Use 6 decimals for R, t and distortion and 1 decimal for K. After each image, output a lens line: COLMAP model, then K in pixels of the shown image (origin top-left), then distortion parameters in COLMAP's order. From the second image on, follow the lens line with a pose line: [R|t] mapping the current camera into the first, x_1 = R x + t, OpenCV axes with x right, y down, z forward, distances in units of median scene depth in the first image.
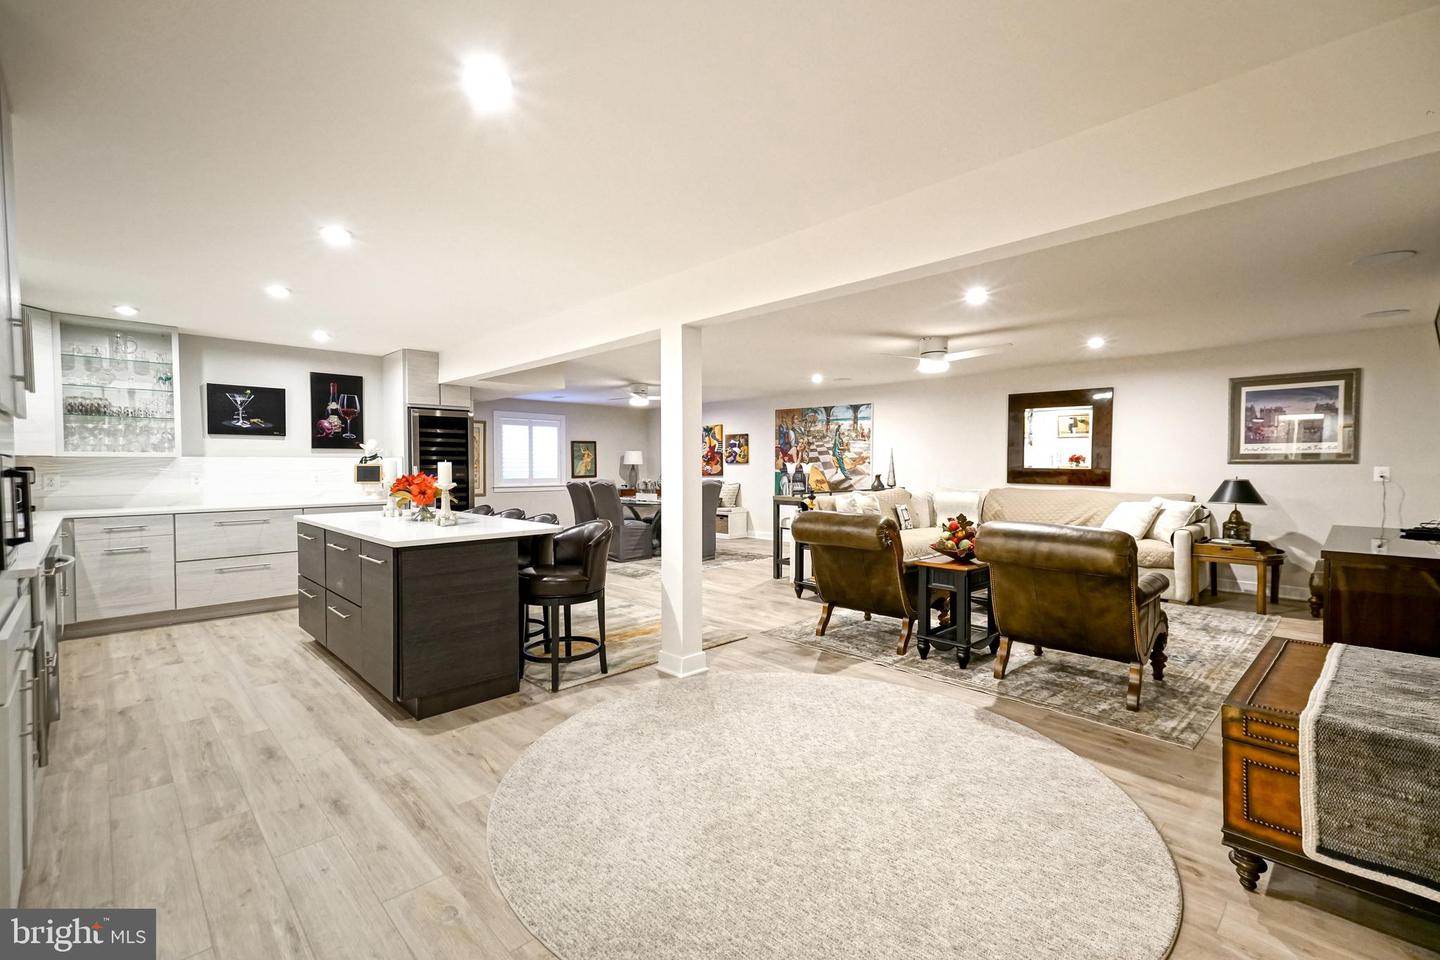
lens RADIAL K [[639.5, 0, 703.8], [0, 639.5, 475.6], [0, 0, 1]] dist [0.042601, -0.002741]
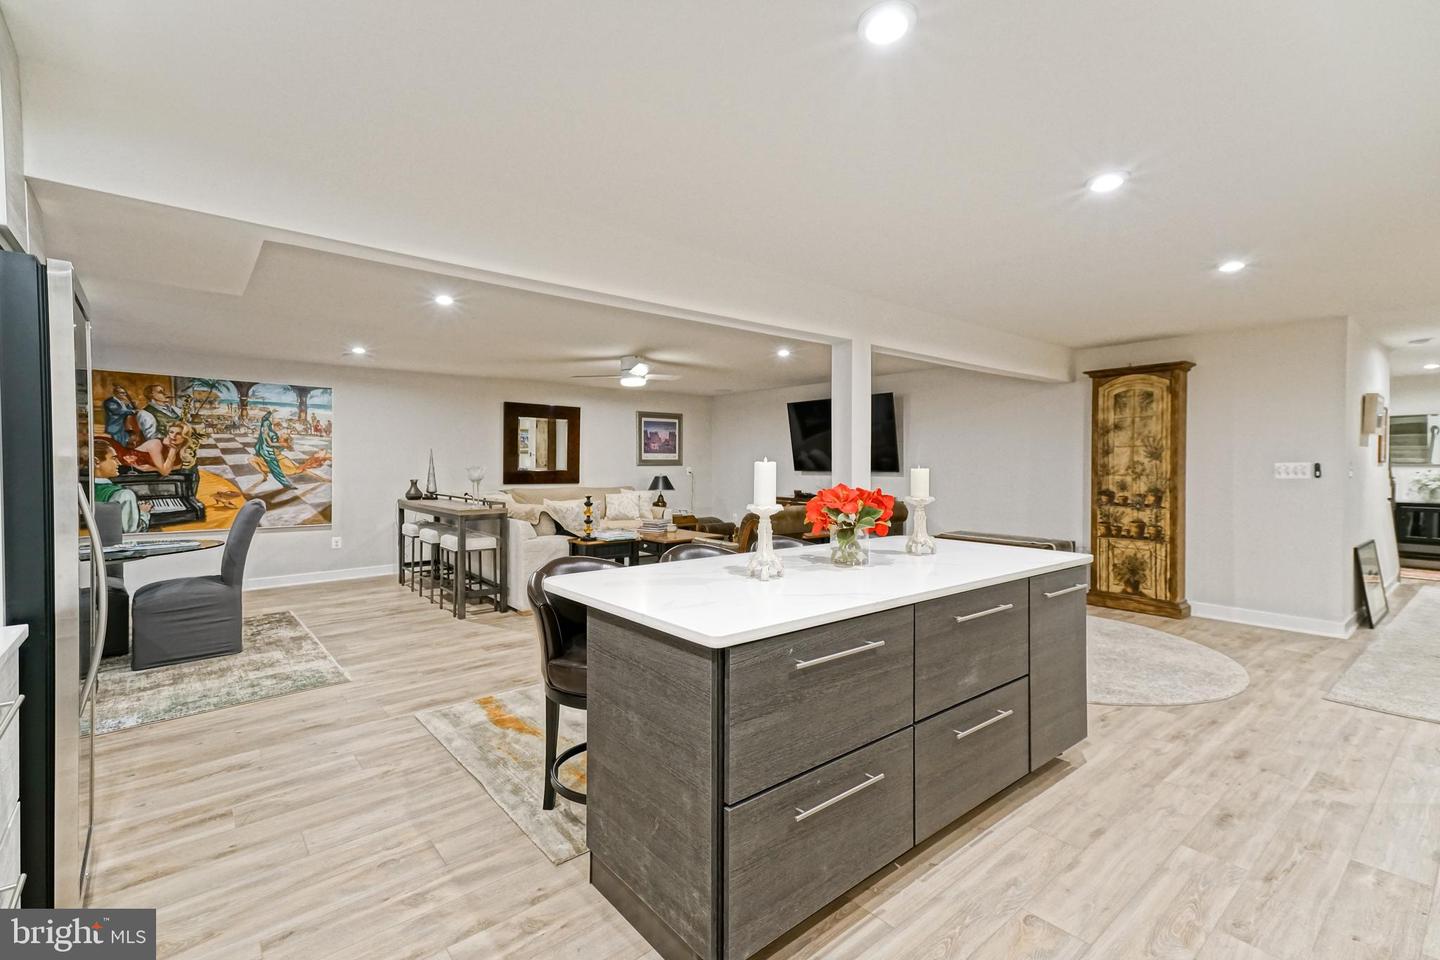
lens RADIAL K [[639.5, 0, 720.7], [0, 639.5, 471.3], [0, 0, 1]] dist [0.042601, -0.002741]
pose [[0.051521, -0.012873, 0.998589, -0.540924], [0.019716, 0.999735, 0.011871, -0.015218], [-0.998477, 0.019076, 0.051761, 0.560502]]
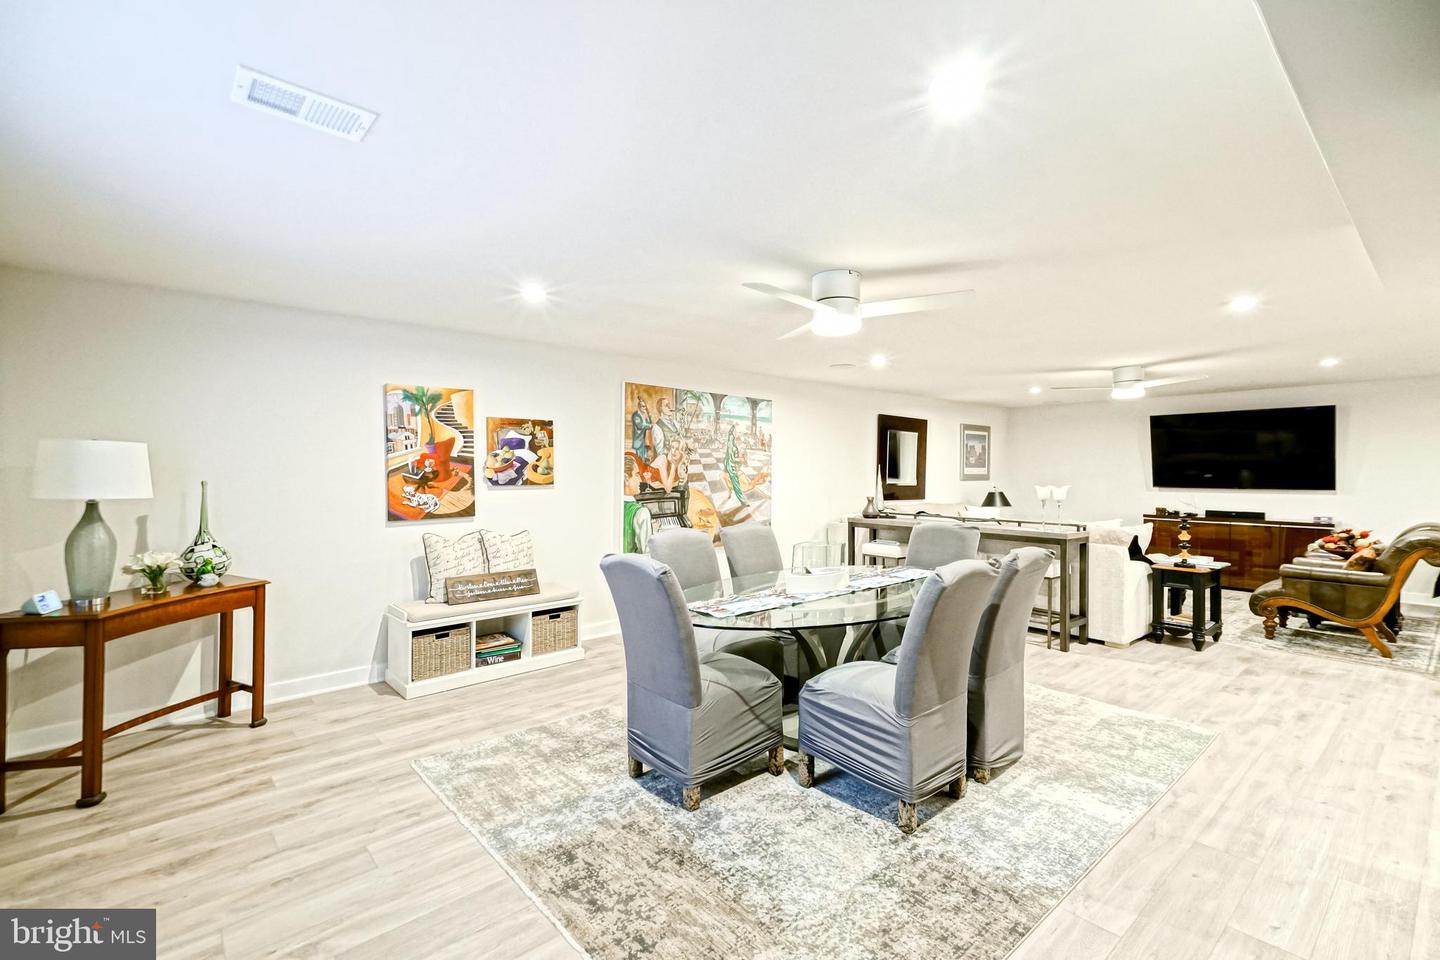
lens RADIAL K [[639.5, 0, 720.7], [0, 639.5, 460.5], [0, 0, 1]] dist [0.042601, -0.002741]
pose [[0.031707, 0.019799, 0.999301, -0.516420], [0.016939, 0.999650, -0.020343, -0.034059], [-0.999354, 0.017572, 0.031360, 1.157240]]
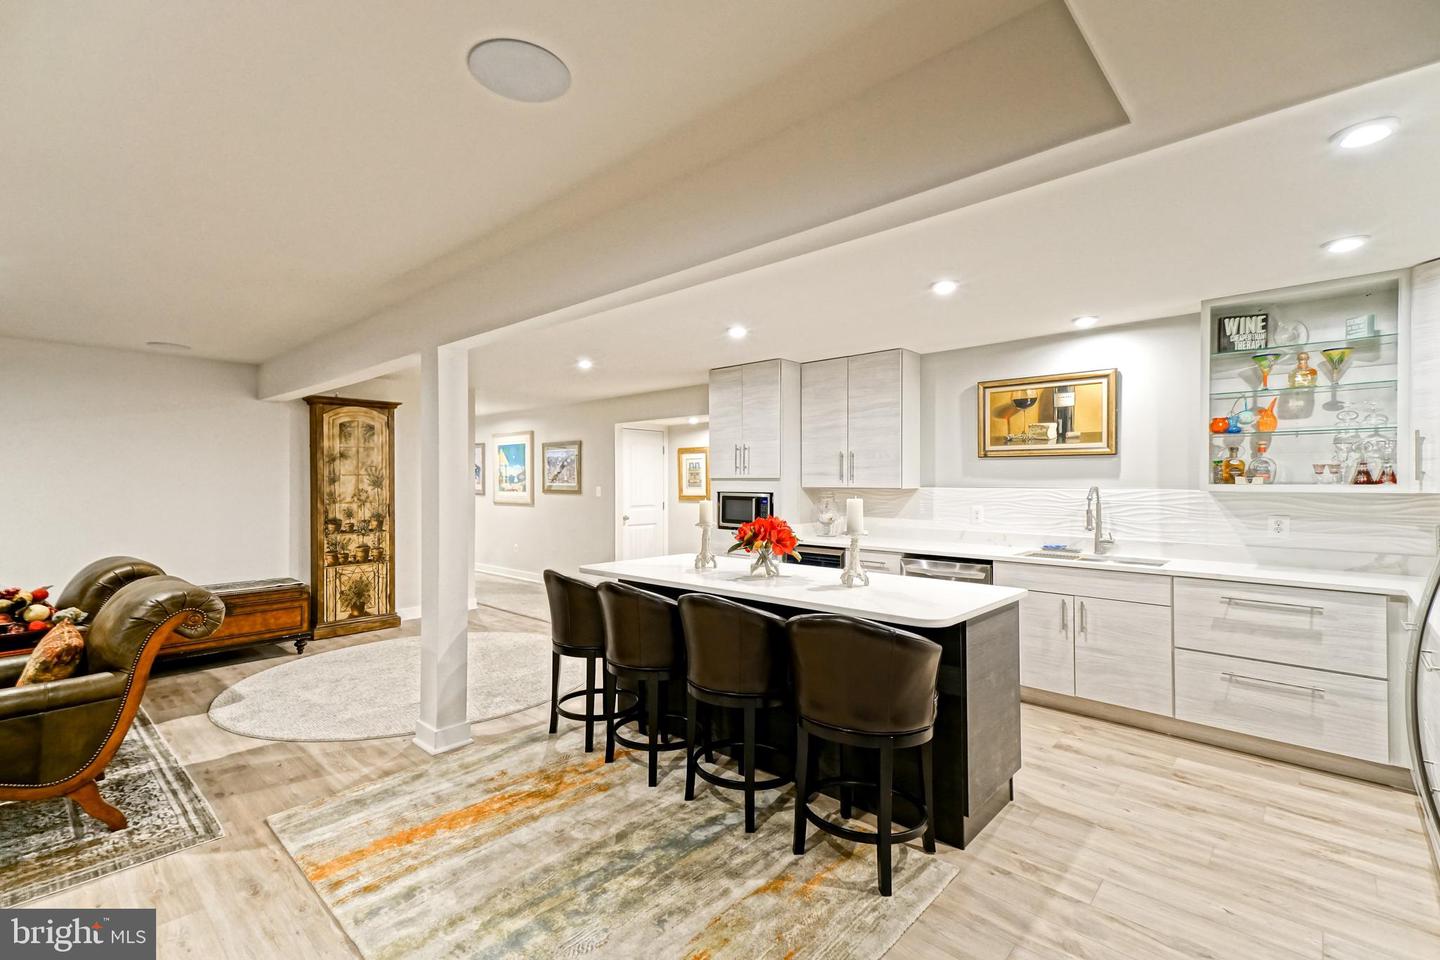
lens RADIAL K [[639.5, 0, 710.7], [0, 639.5, 475.4], [0, 0, 1]] dist [0.042601, -0.002741]
pose [[-0.997316, 0.002273, -0.073179, -0.157258], [0.001488, 0.999941, 0.010780, -0.032195], [0.073199, 0.010642, -0.997261, 0.918462]]
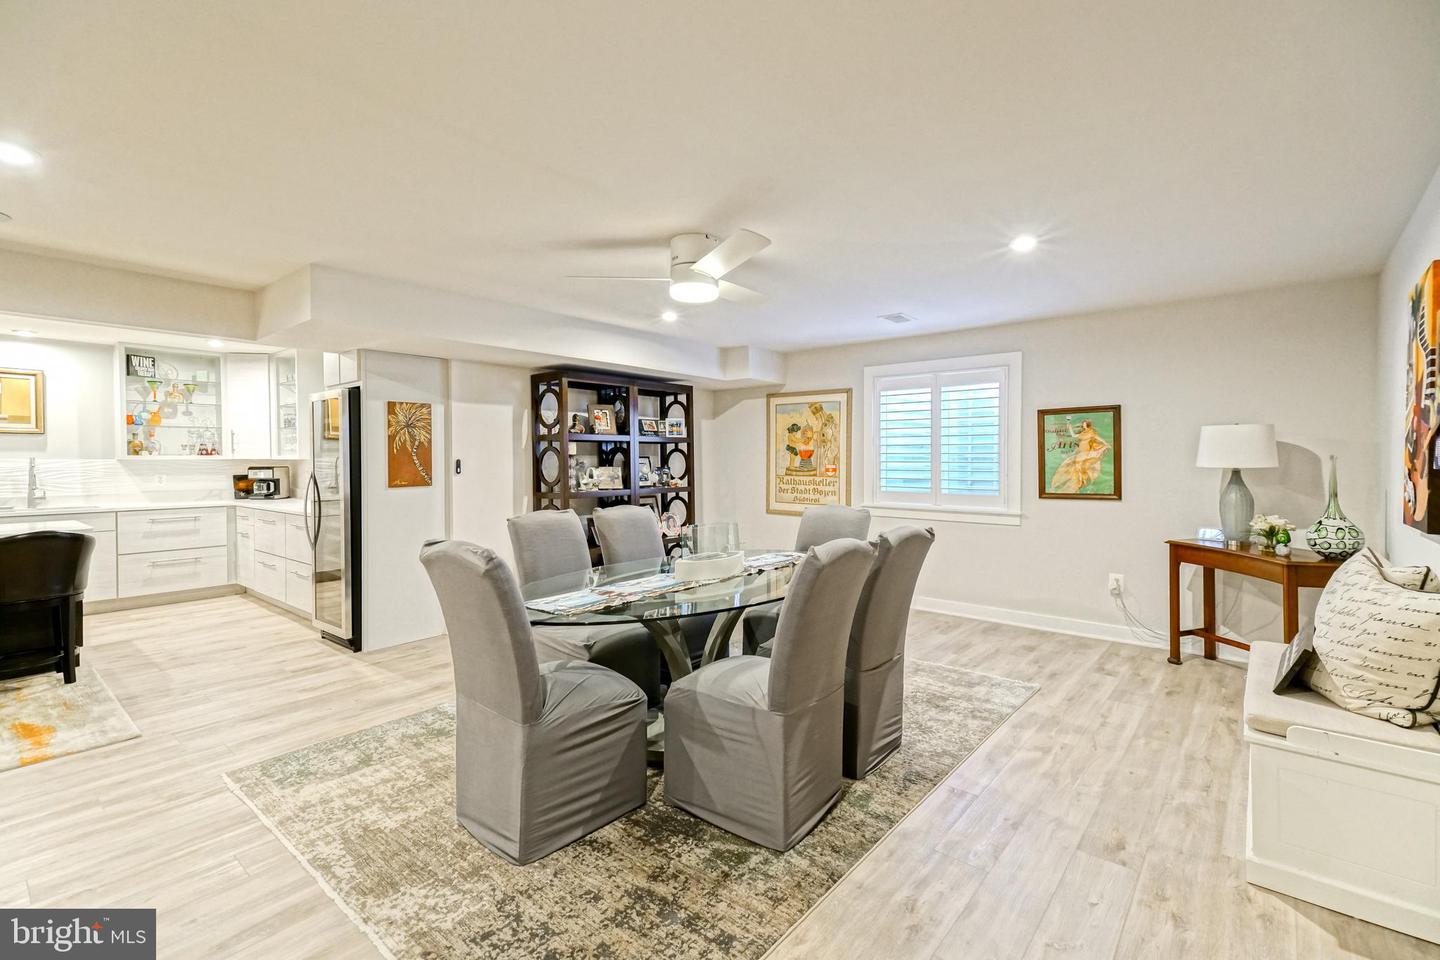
lens RADIAL K [[639.5, 0, 705.7], [0, 639.5, 477.1], [0, 0, 1]] dist [0.042601, -0.002741]
pose [[0.101094, 0.033129, -0.994325, 0.276343], [-0.014238, 0.999391, 0.031850, -0.029169], [0.994775, 0.010937, 0.101504, 1.069210]]
